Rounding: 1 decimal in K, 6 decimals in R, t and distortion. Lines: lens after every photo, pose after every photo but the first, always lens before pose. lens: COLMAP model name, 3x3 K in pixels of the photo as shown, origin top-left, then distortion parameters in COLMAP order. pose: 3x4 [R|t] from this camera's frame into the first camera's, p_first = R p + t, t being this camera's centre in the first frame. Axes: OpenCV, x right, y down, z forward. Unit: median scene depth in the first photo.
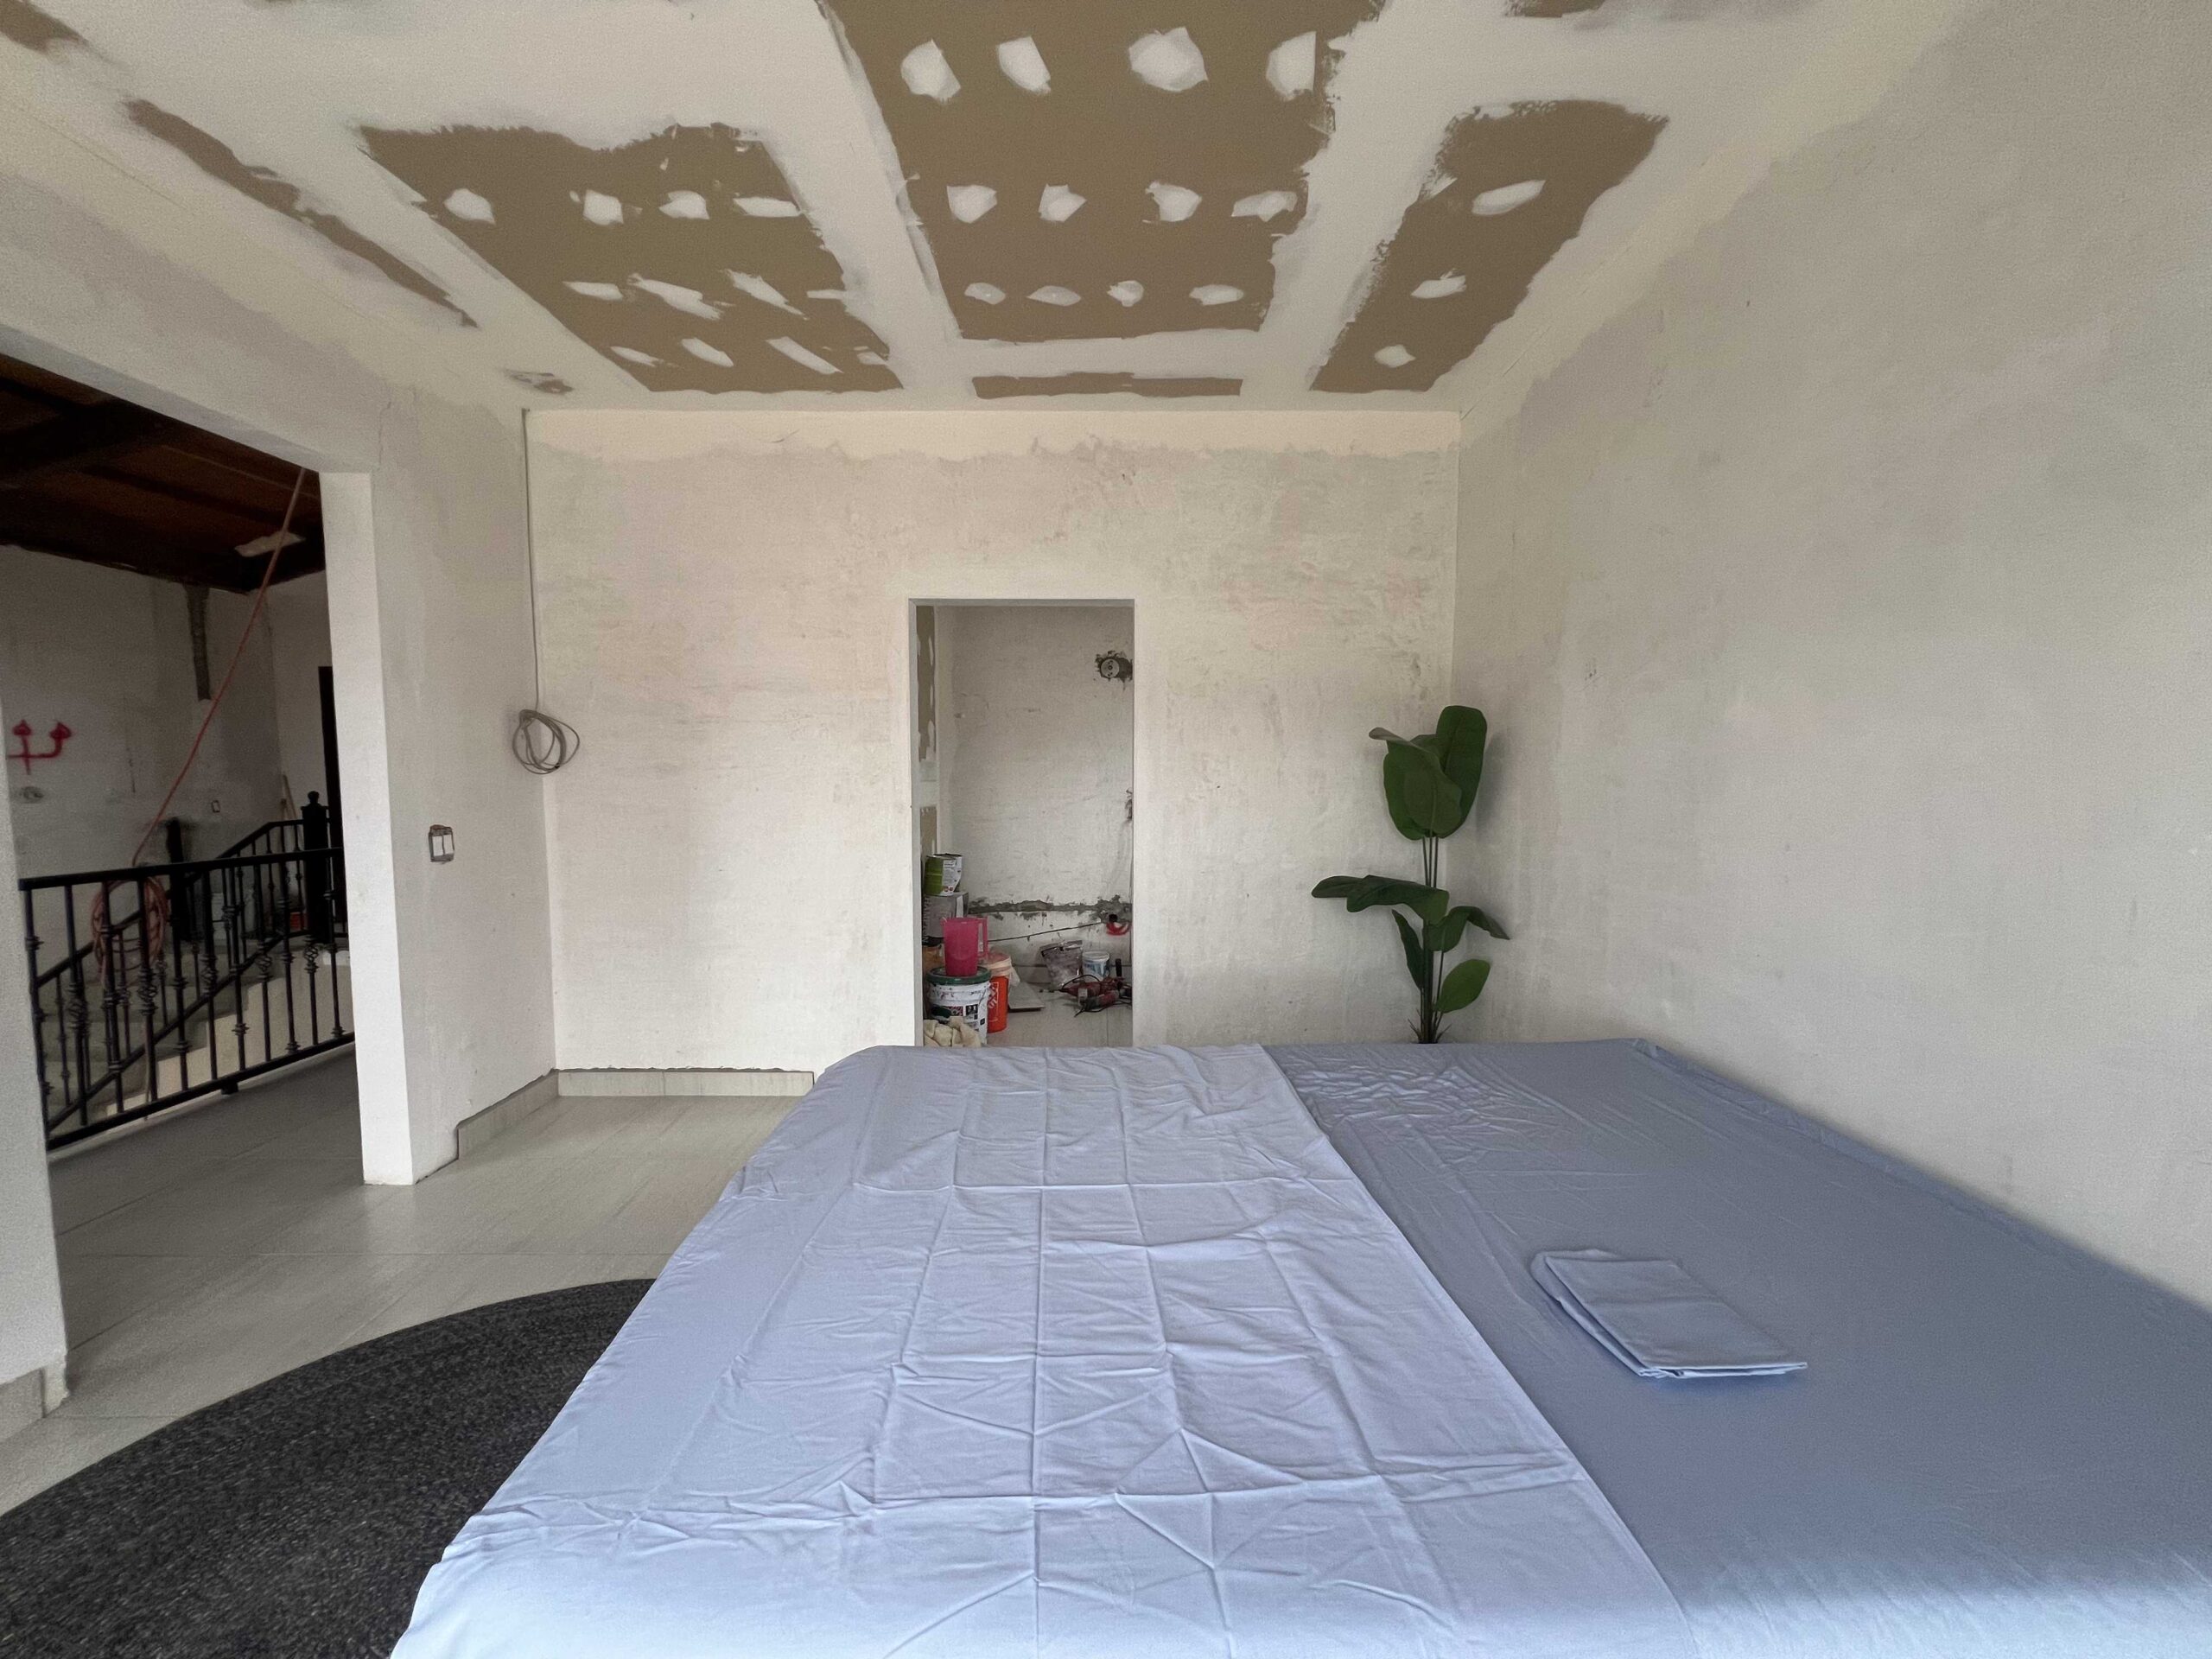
lens RADIAL K [[889.6, 0, 1106.0], [0, 889.6, 829.5], [0, 0, 1]] dist [-0.001941, 0.001226]
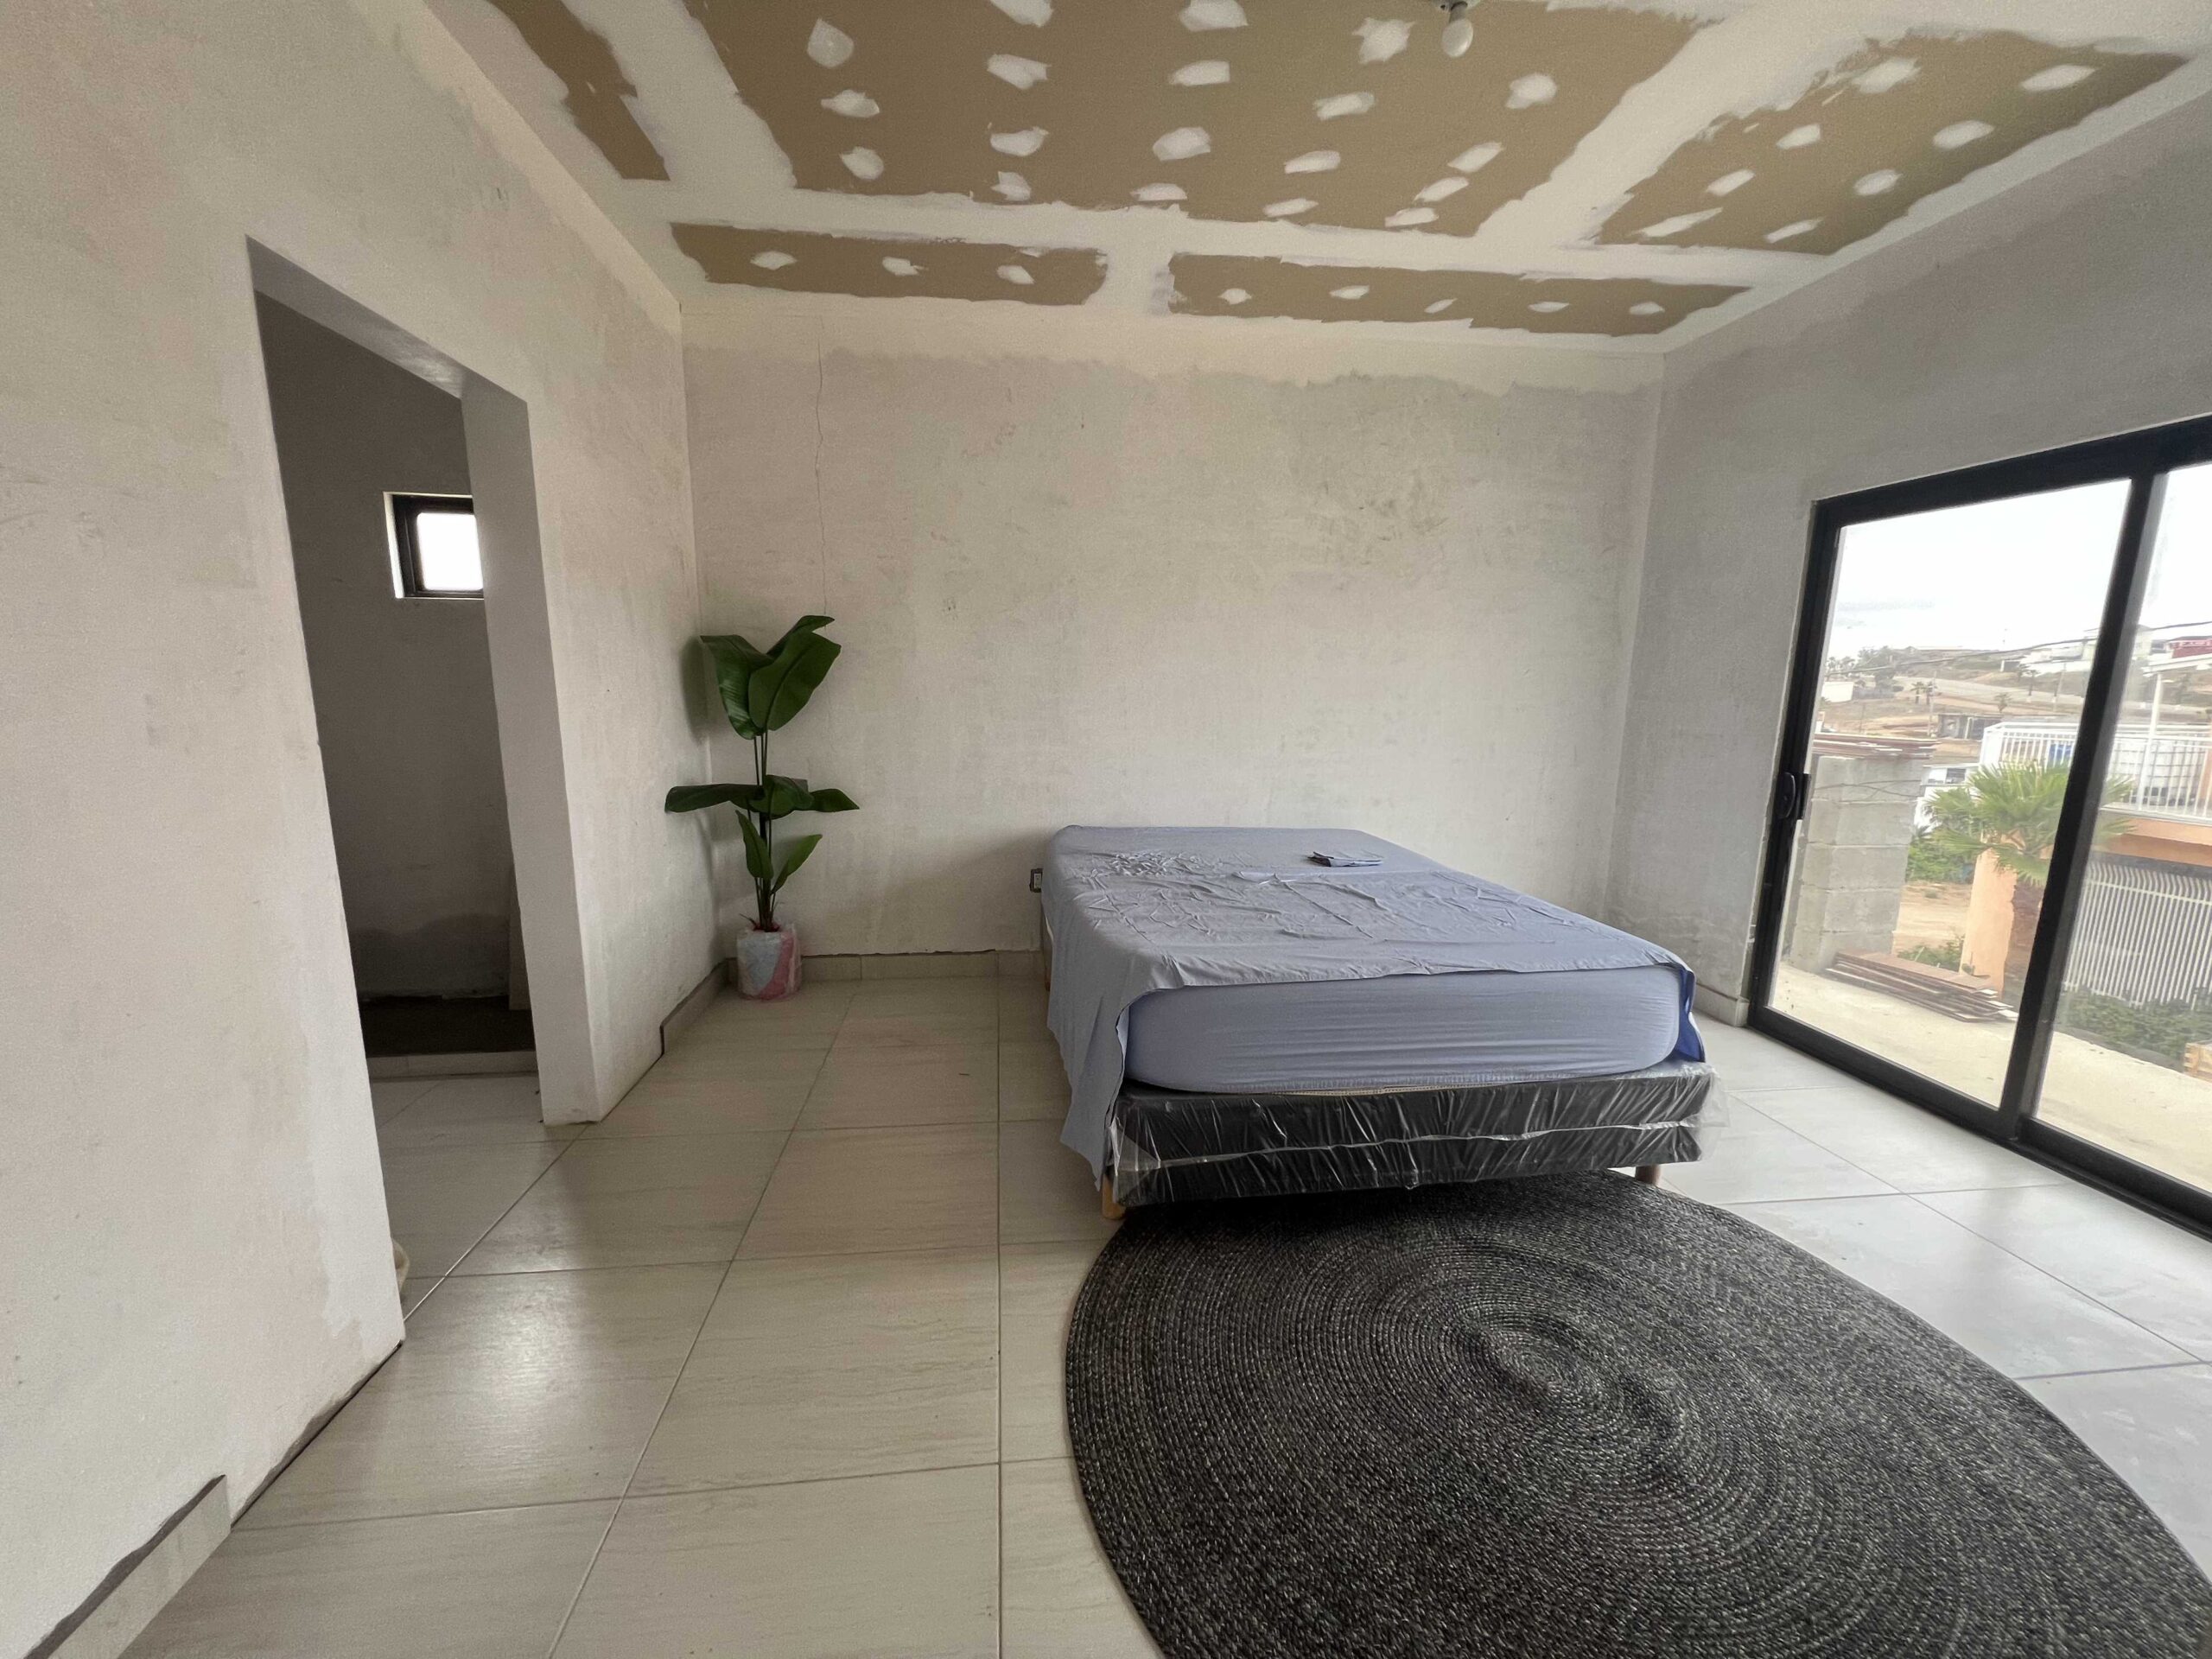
lens RADIAL K [[889.6, 0, 1106.0], [0, 889.6, 829.5], [0, 0, 1]] dist [-0.001941, 0.001226]
pose [[-0.106615, -0.163922, 0.980695, -0.752140], [0.055849, 0.983772, 0.170508, -0.039466], [-0.992731, 0.072950, -0.095730, 0.701799]]
